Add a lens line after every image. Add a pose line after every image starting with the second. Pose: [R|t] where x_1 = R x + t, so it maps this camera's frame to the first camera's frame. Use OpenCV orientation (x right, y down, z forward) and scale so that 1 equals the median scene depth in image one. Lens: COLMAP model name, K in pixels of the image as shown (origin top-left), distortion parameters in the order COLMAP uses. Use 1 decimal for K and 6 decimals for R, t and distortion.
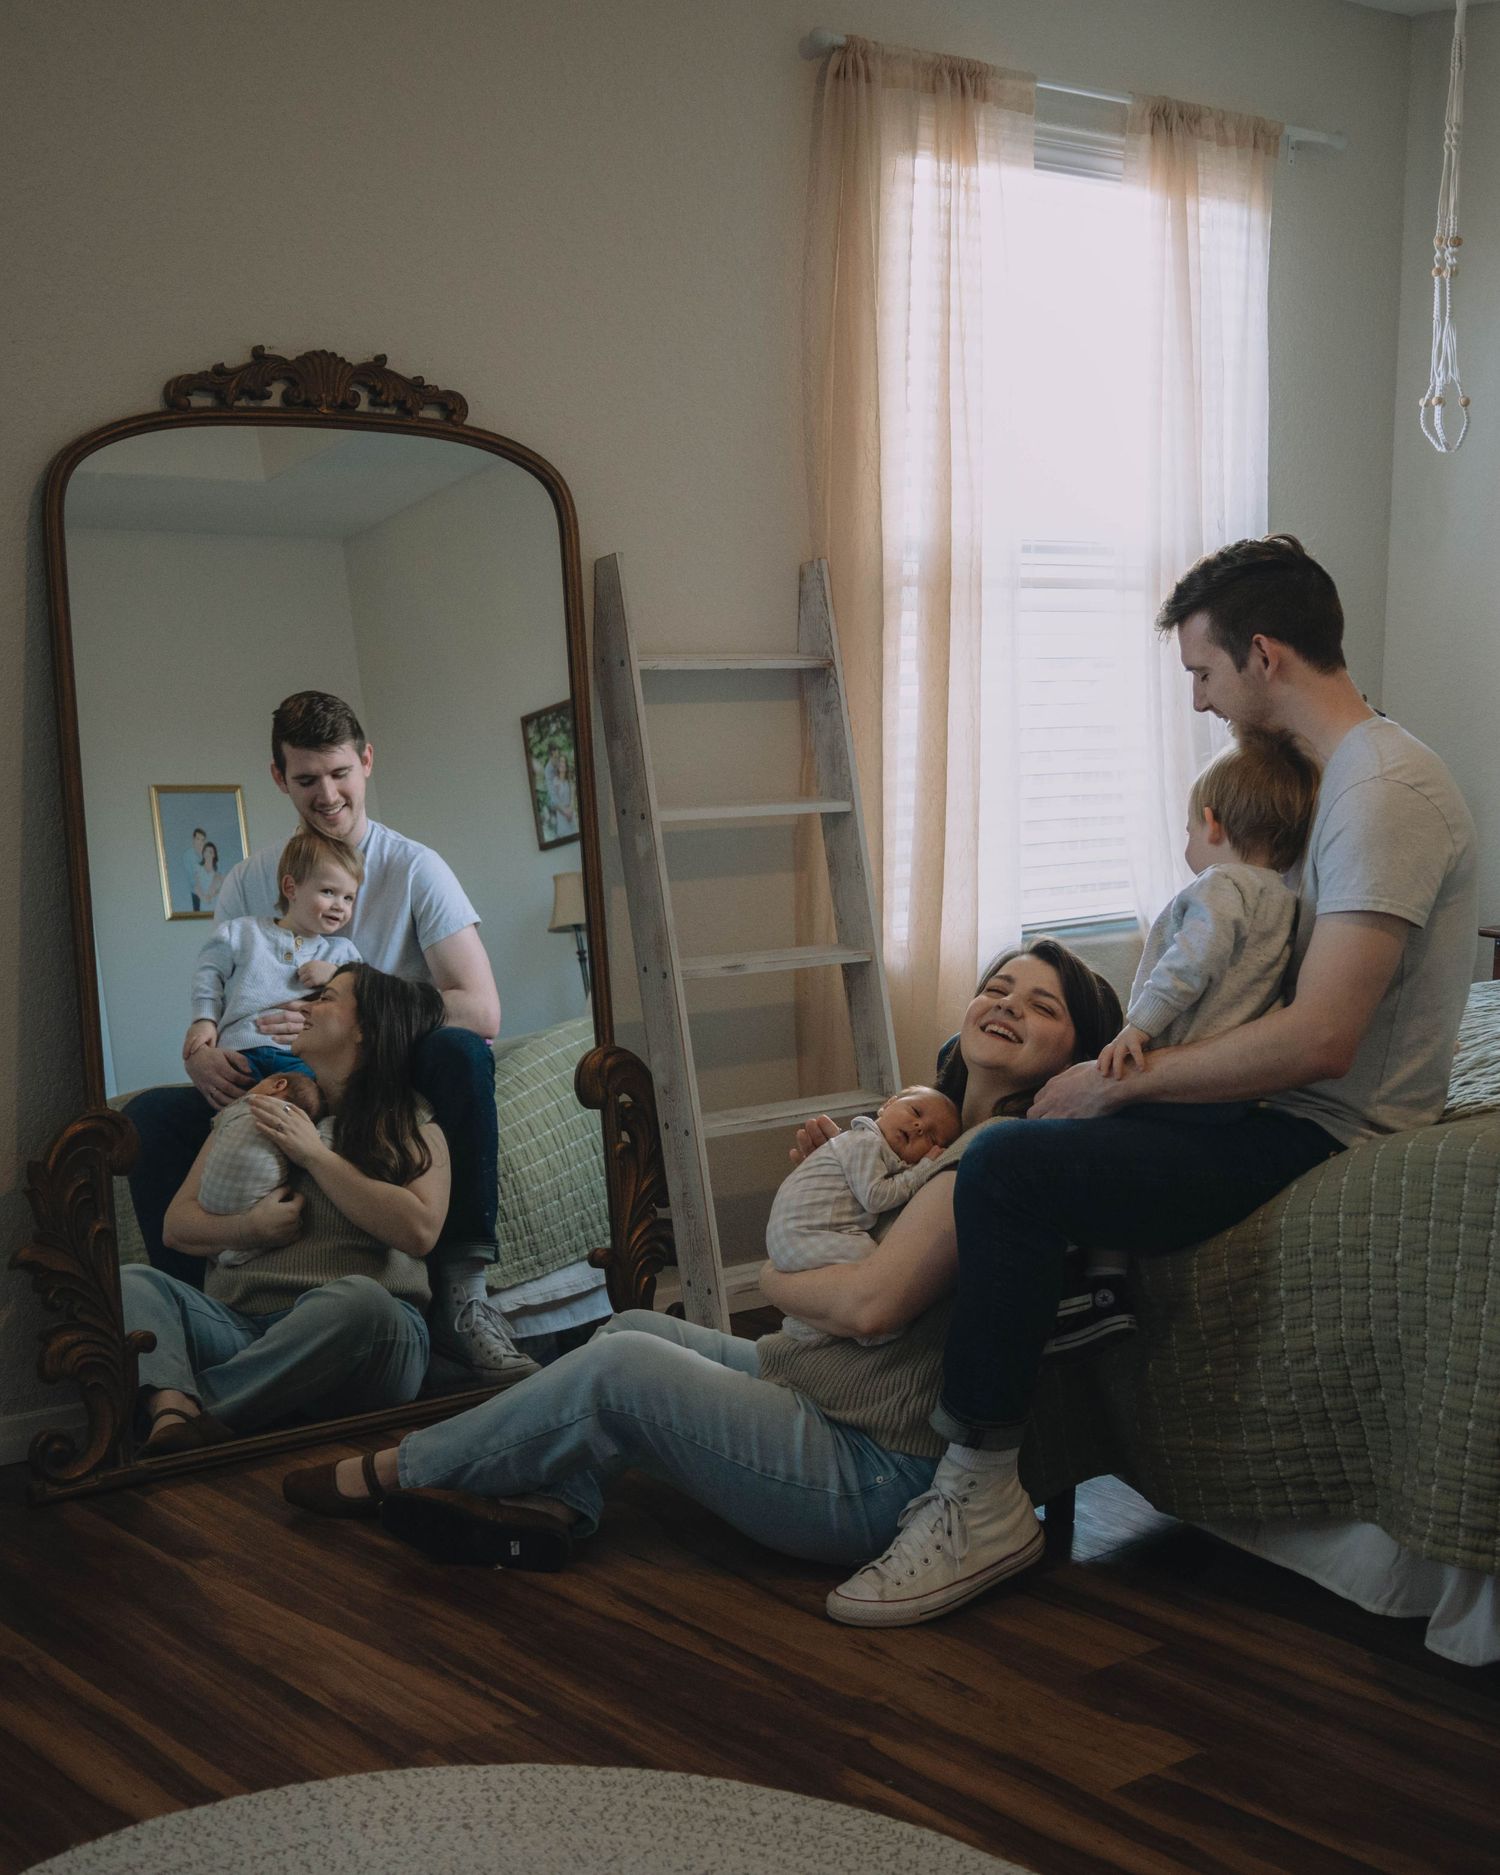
lens RADIAL K [[2685.0, 0, 869.7], [0, 2685.0, 875.0], [0, 0, 1]] dist [-0.081654, 0.148128]
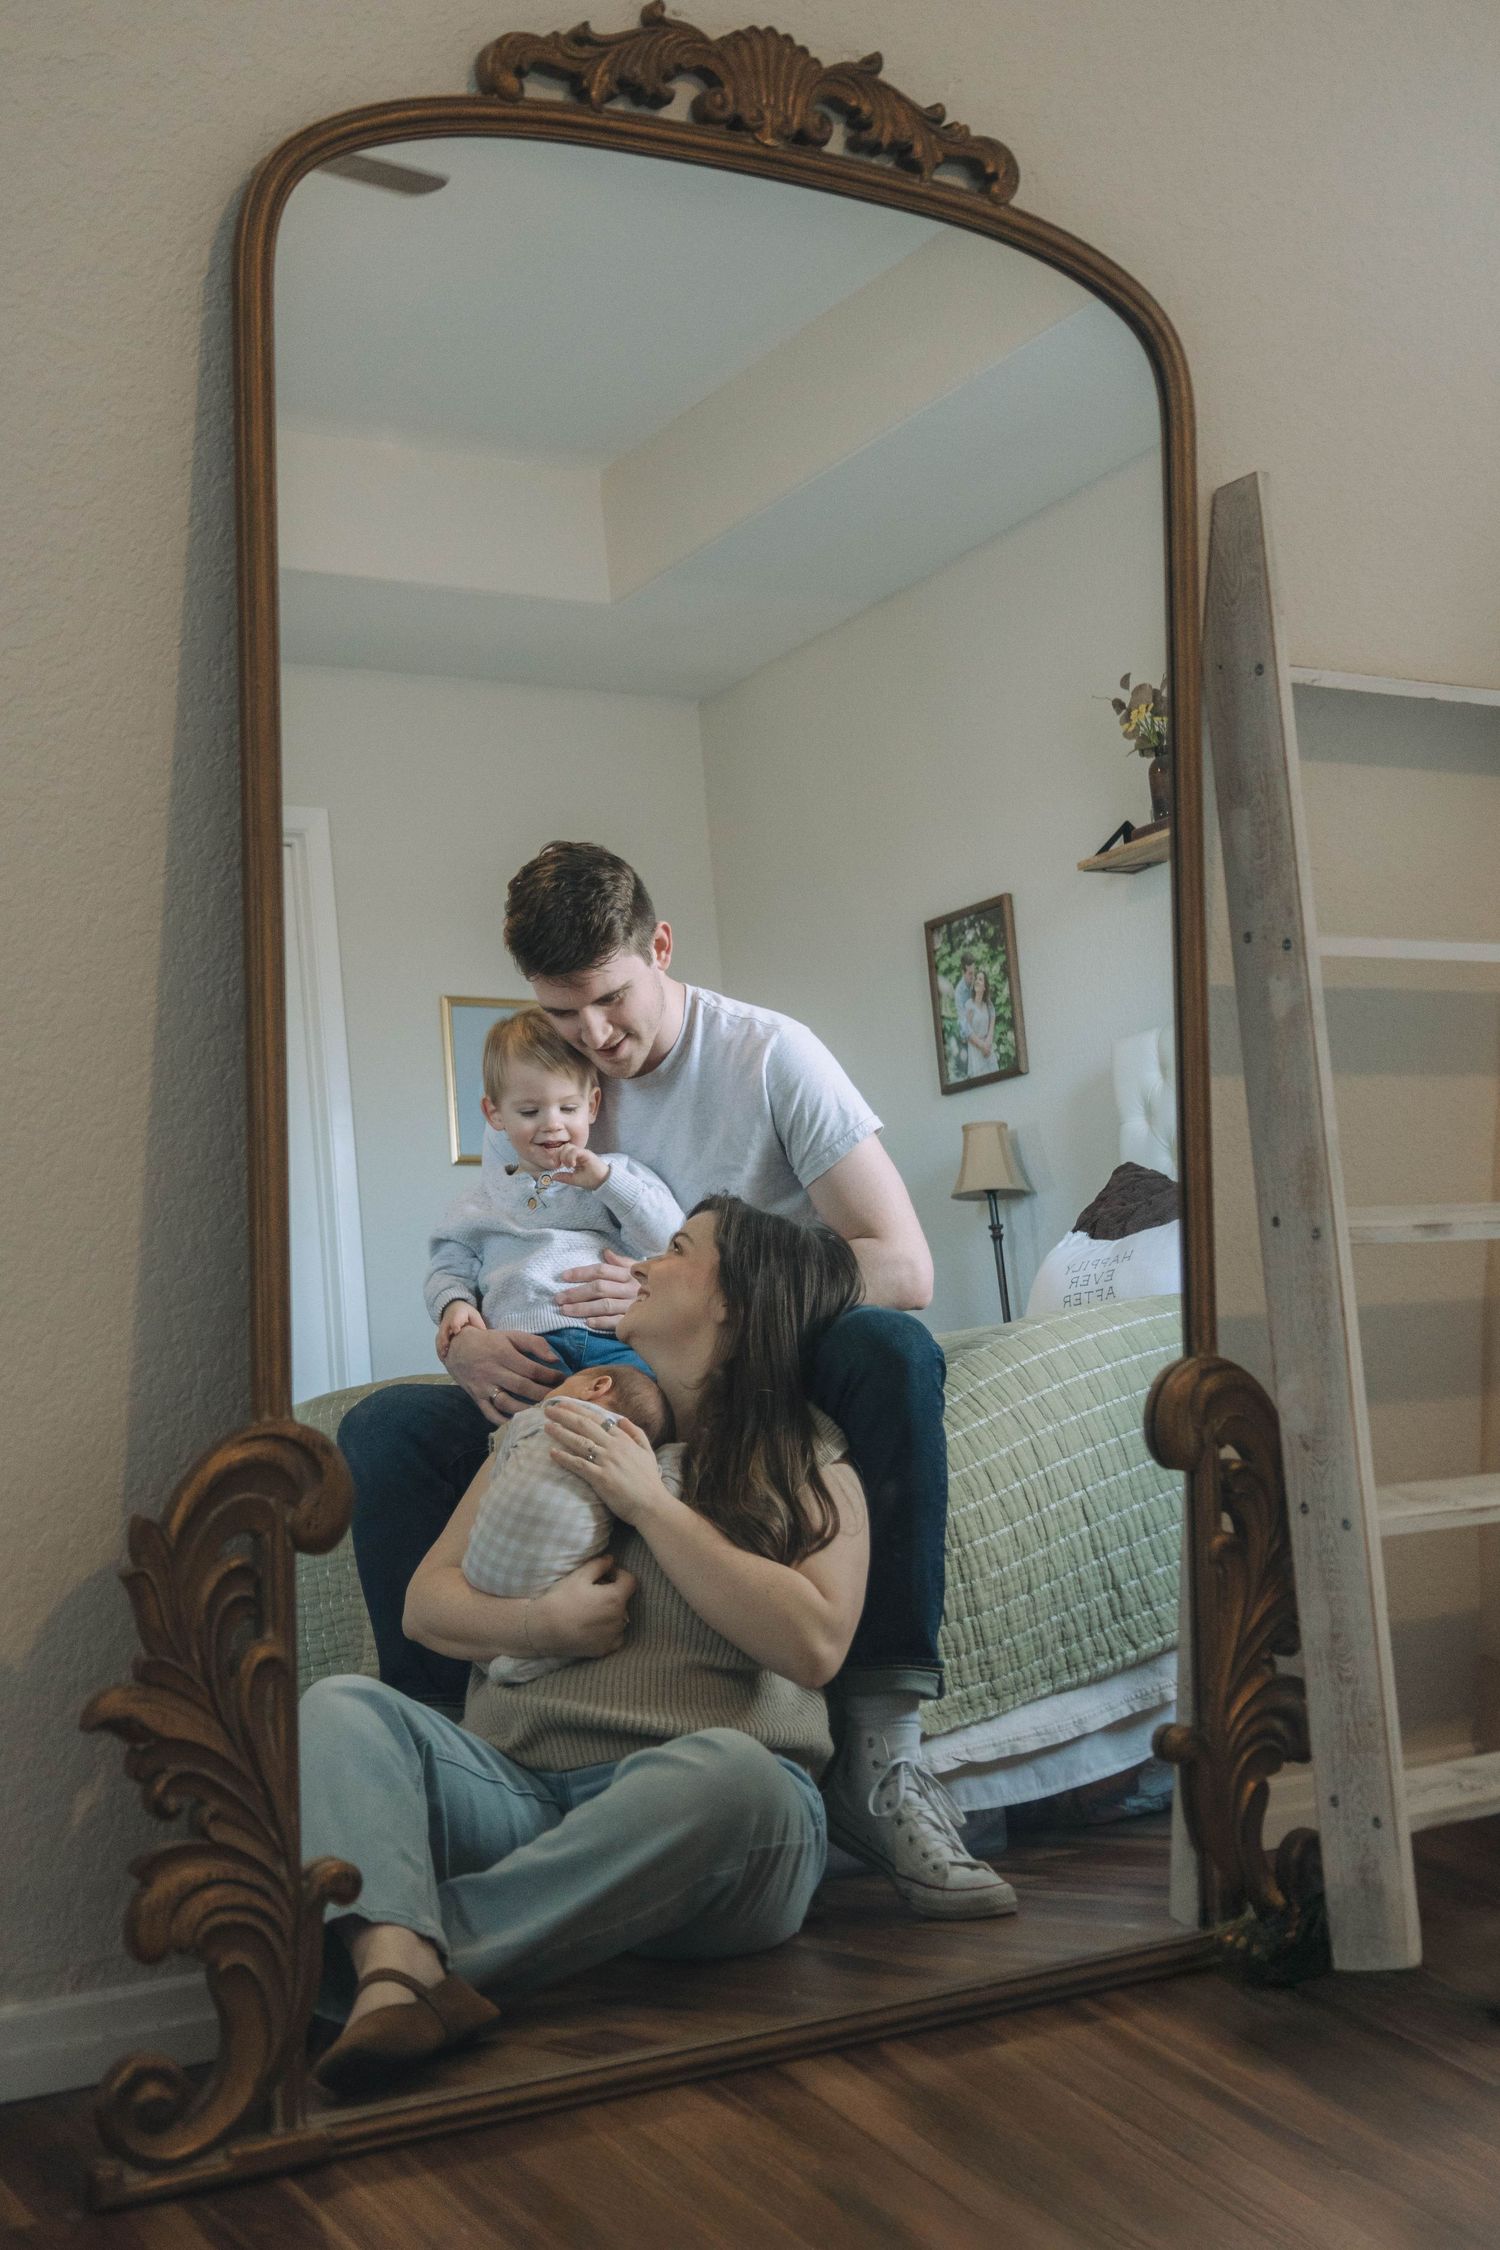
lens RADIAL K [[2787.6, 0, 750.0], [0, 2787.6, 1125.0], [0, 0, 1]] dist [-0.202781, 1.015914]
pose [[0.986757, 0.048872, -0.154668, -0.102609], [-0.051738, 0.998555, -0.014556, 0.029033], [0.153733, 0.022365, 0.987859, 0.417223]]
